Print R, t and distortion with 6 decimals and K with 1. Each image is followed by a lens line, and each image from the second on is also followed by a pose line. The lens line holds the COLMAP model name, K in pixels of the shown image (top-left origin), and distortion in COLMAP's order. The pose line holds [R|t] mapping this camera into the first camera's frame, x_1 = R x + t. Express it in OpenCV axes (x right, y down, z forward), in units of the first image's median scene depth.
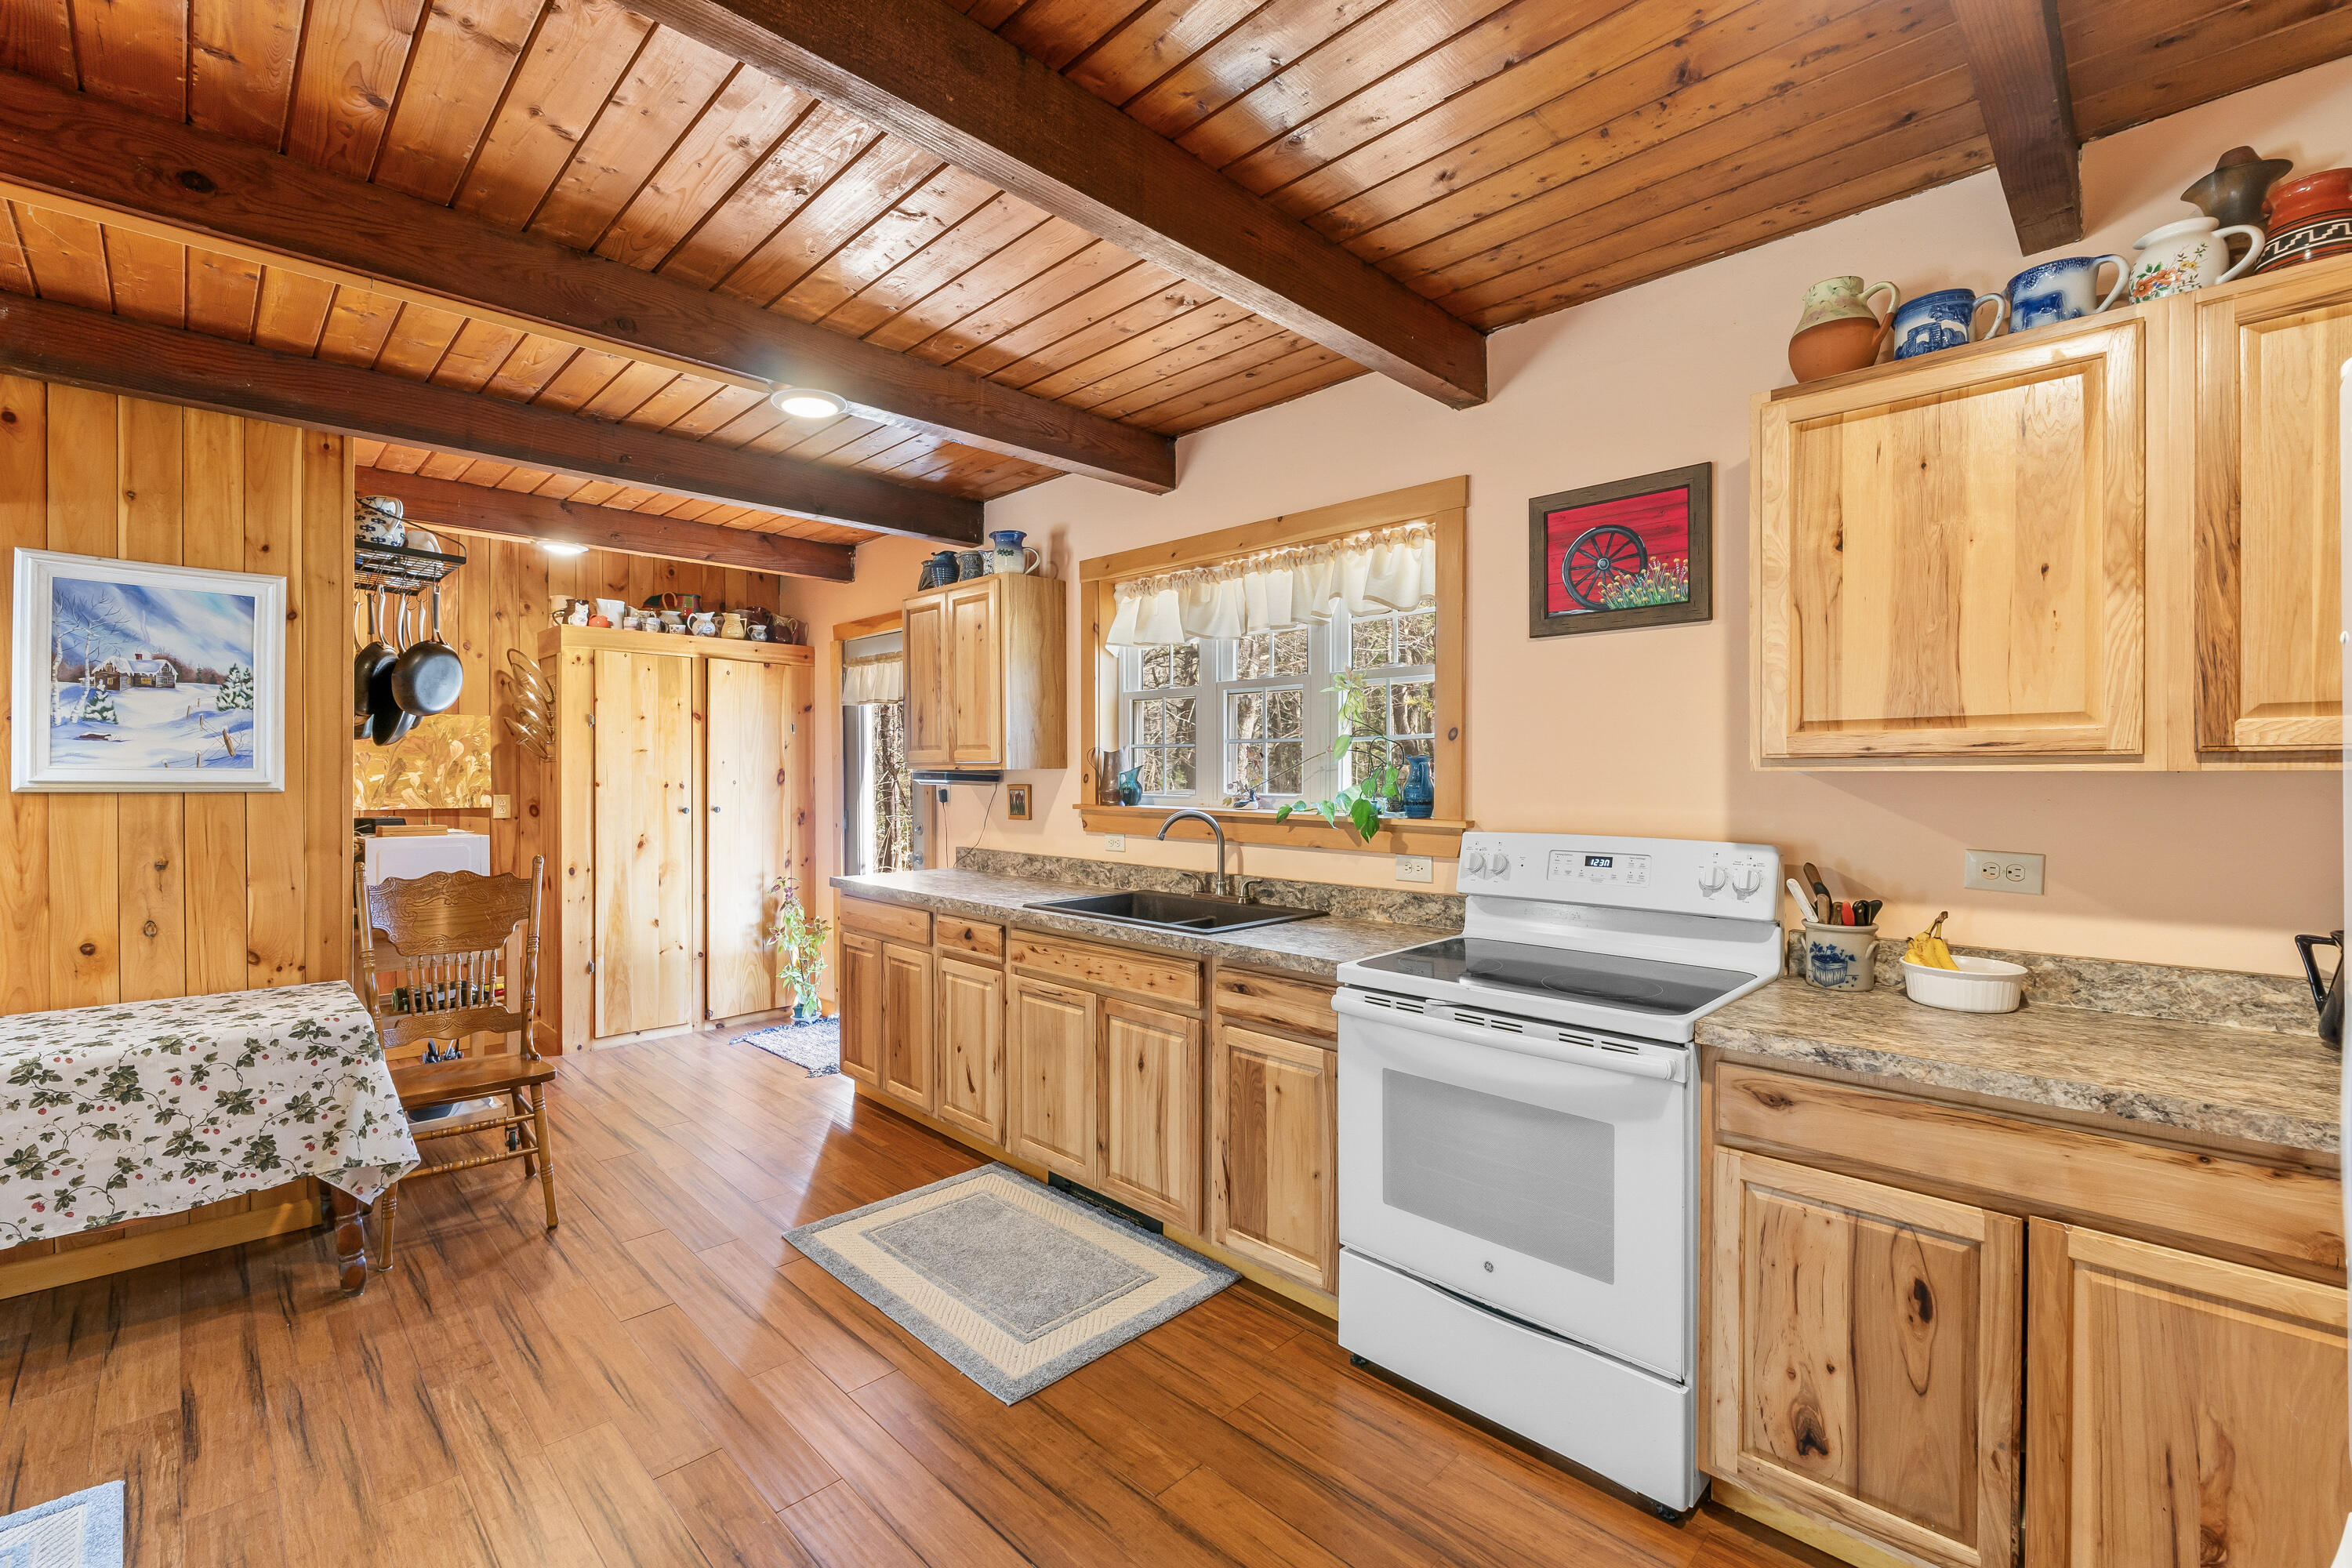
lens RADIAL K [[986.1, 0, 1169.9], [0, 986.1, 783.6], [0, 0, 1]] dist [-0.008377, -0.000599]
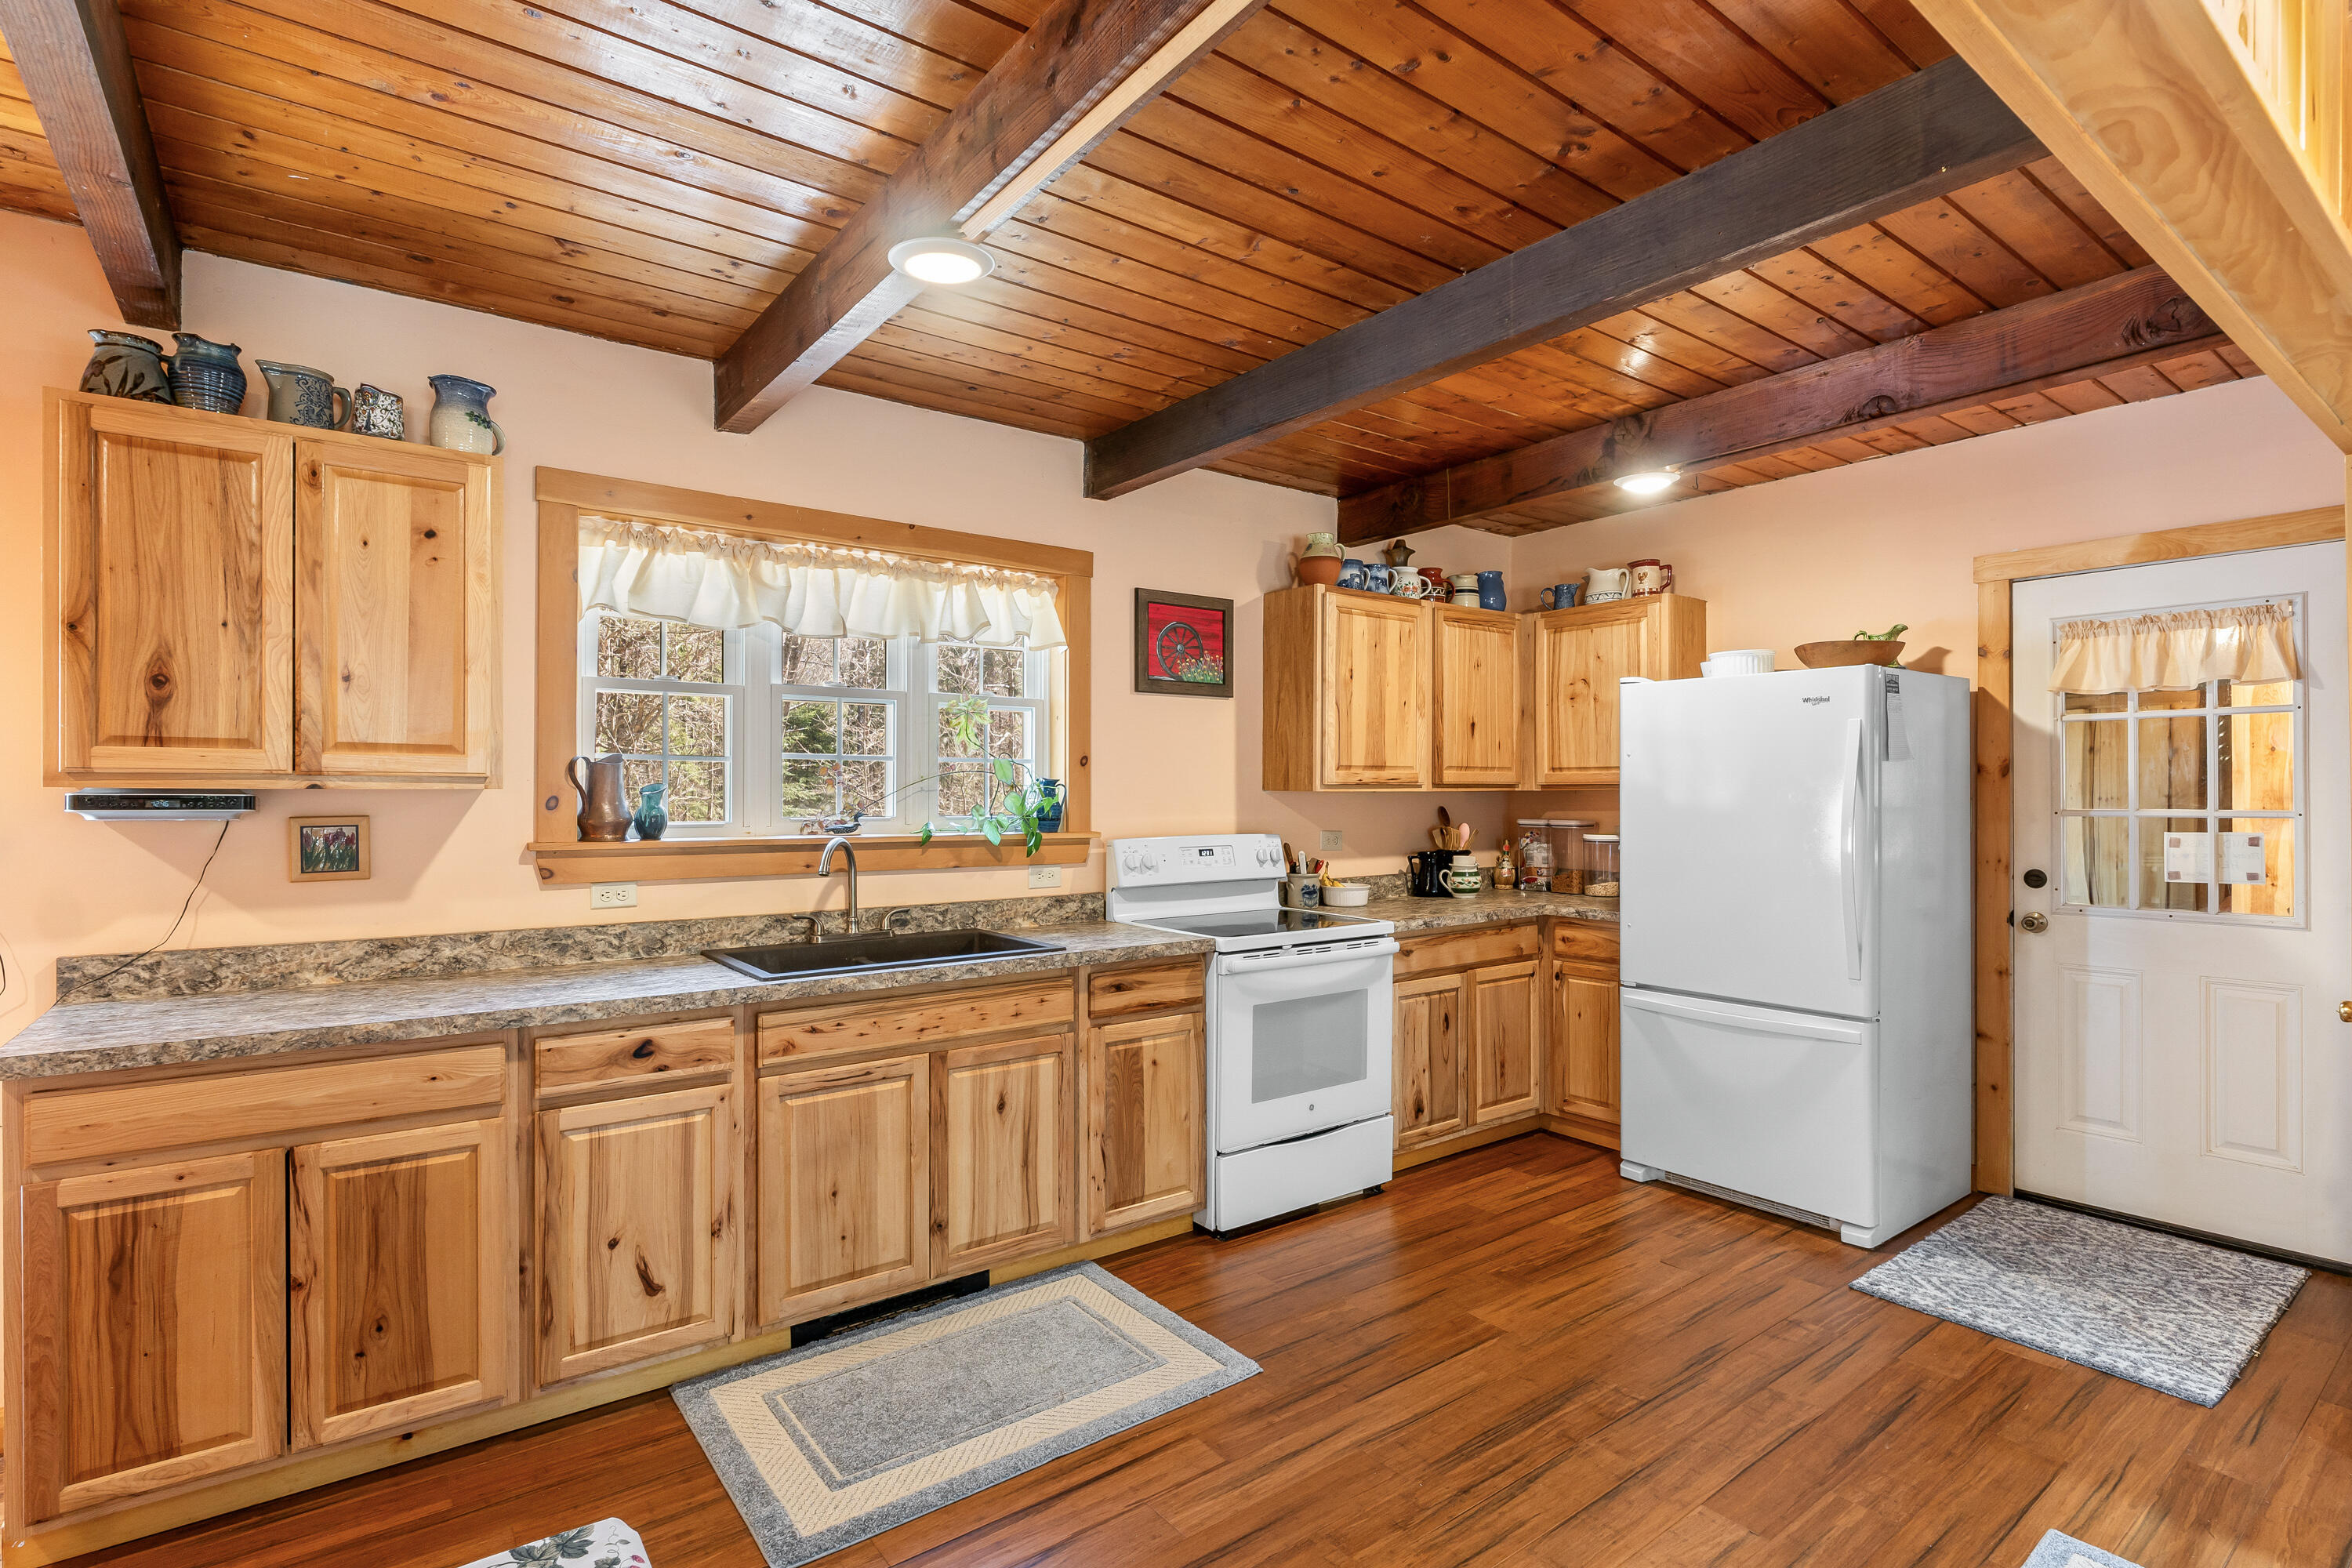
lens RADIAL K [[1127.5, 0, 1172.3], [0, 1127.5, 791.1], [0, 0, 1]] dist [-0.011739, 0.001264]
pose [[0.147339, -0.000411, 0.989086, -0.913015], [0.012616, 0.999919, -0.001463, -0.008297], [-0.989006, 0.012694, 0.147332, 0.583882]]
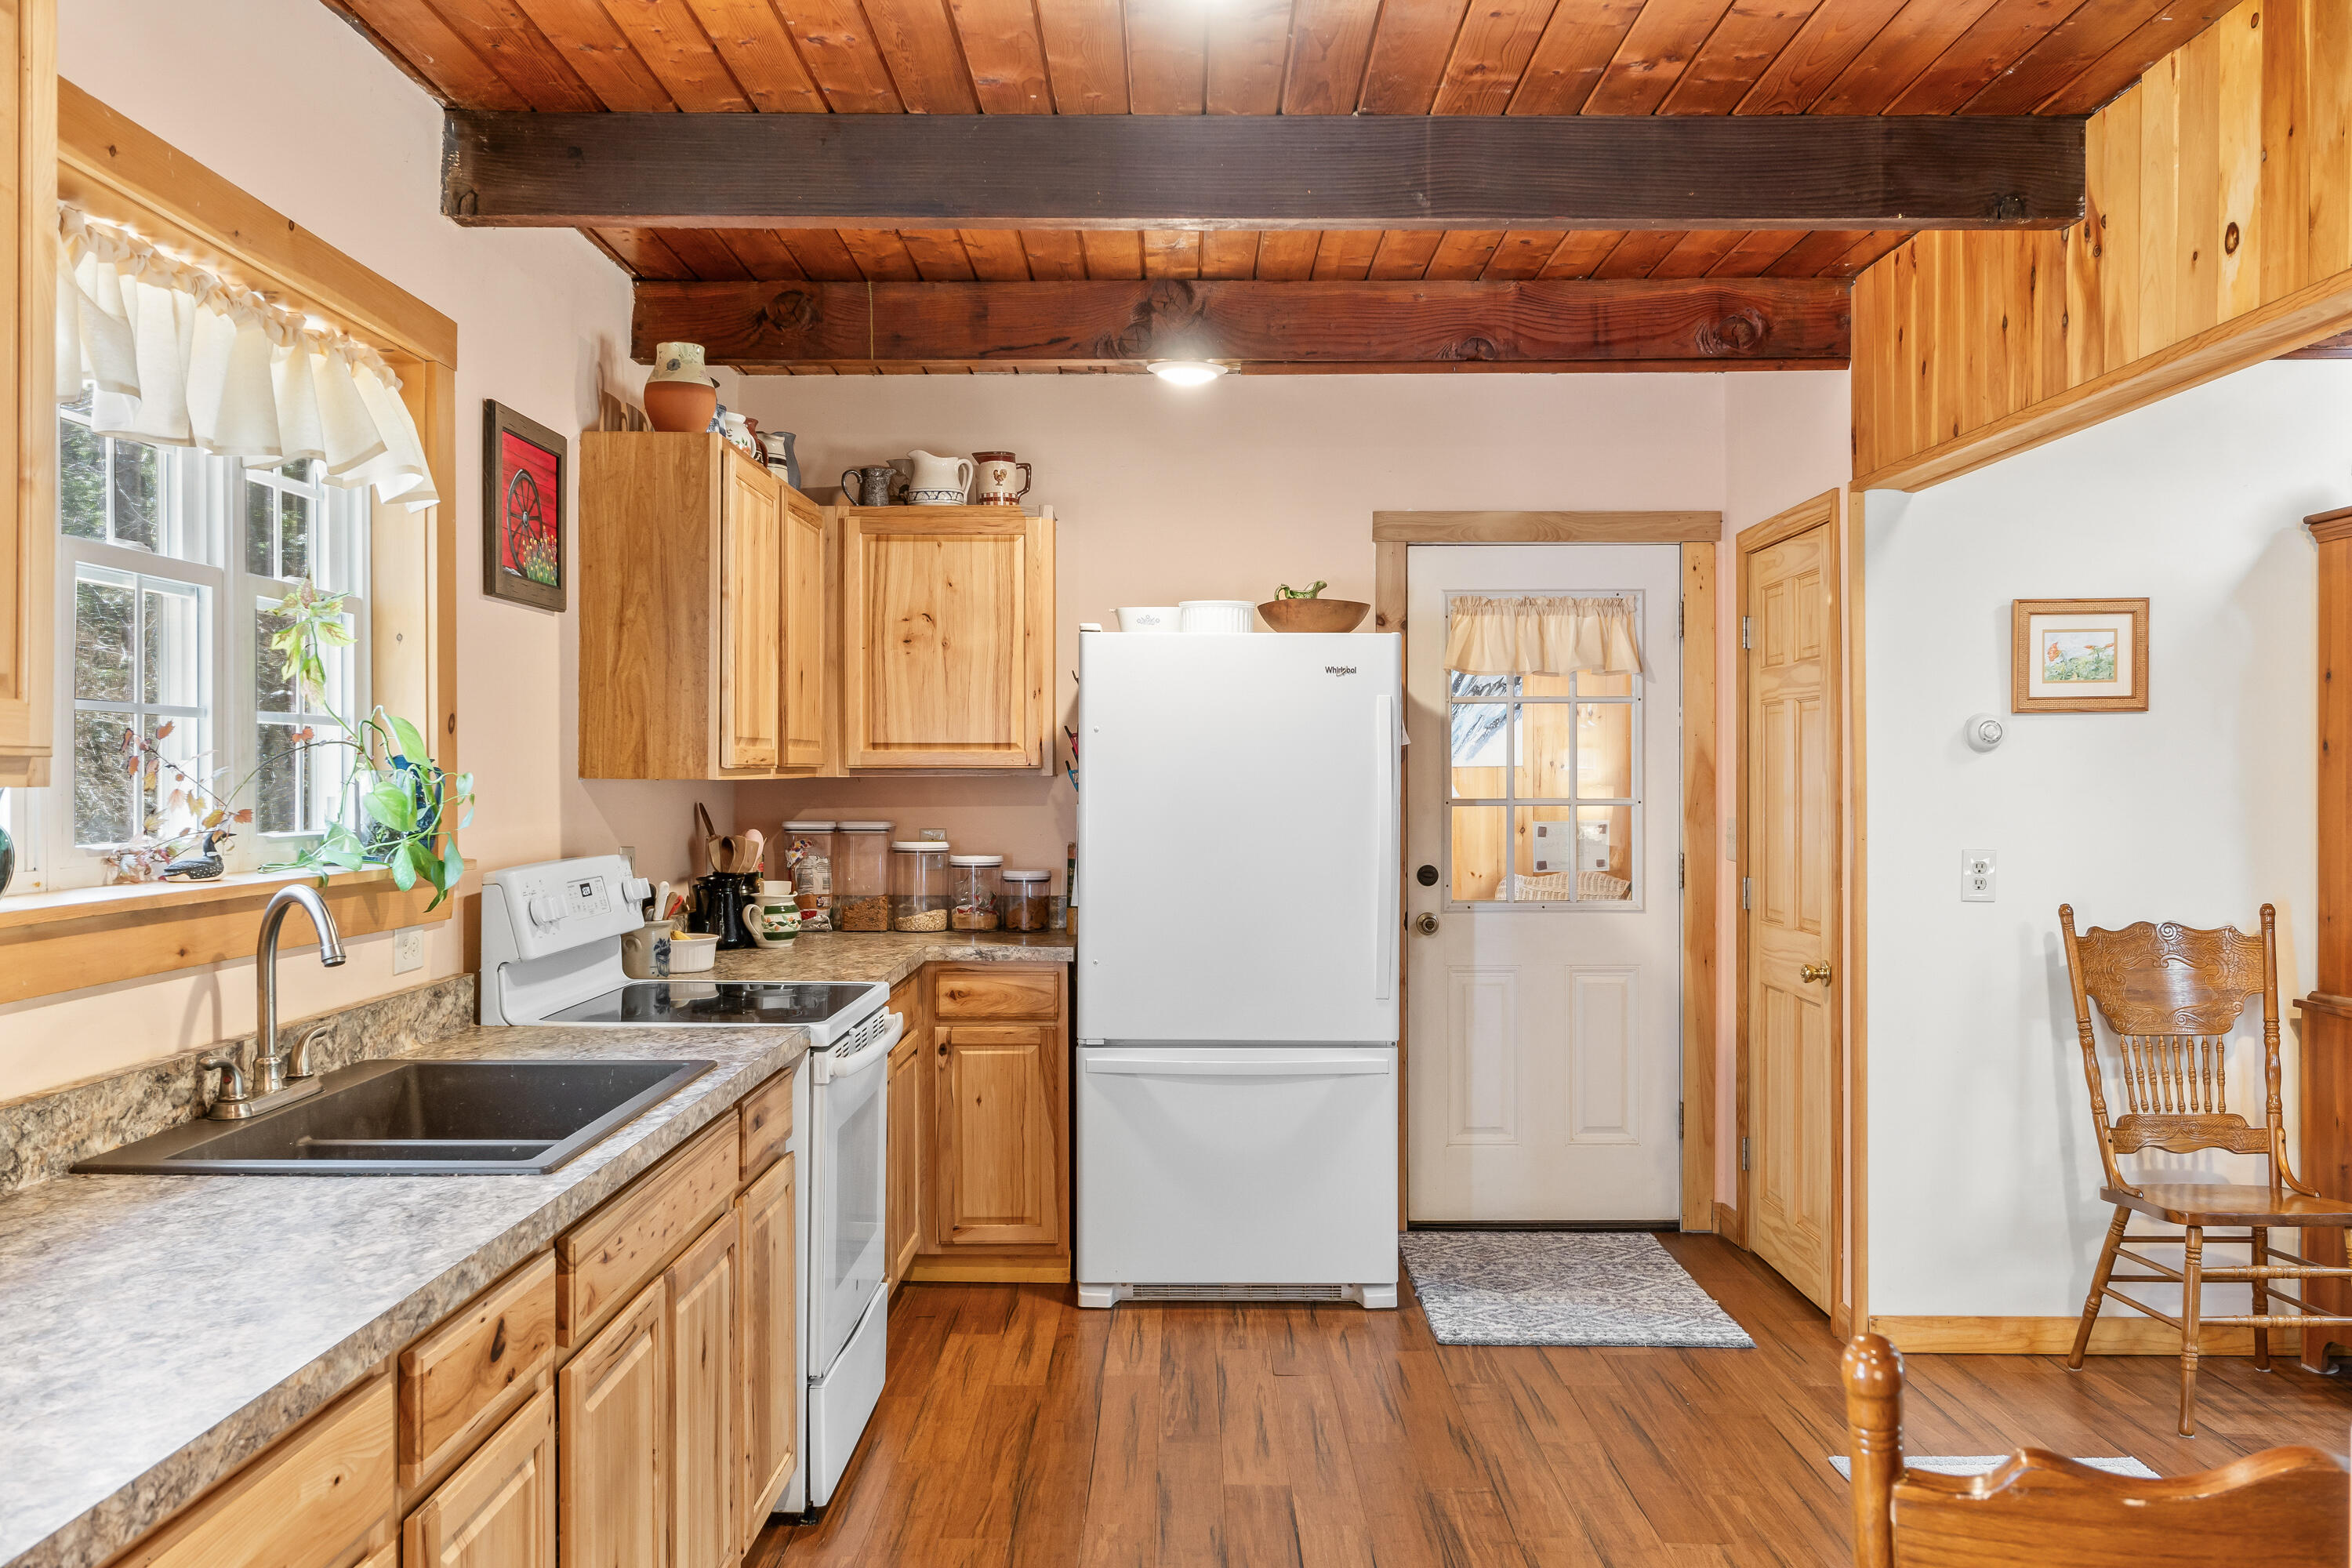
lens RADIAL K [[2005.9, 0, 1156.4], [0, 2005.9, 798.3], [0, 0, 1]] dist [-0.005687, 0.018998]
pose [[-0.695552, -0.010463, 0.718400, -0.813061], [0.007601, 0.999731, 0.021919, -0.023108], [-0.718436, 0.020706, -0.695285, 1.336750]]
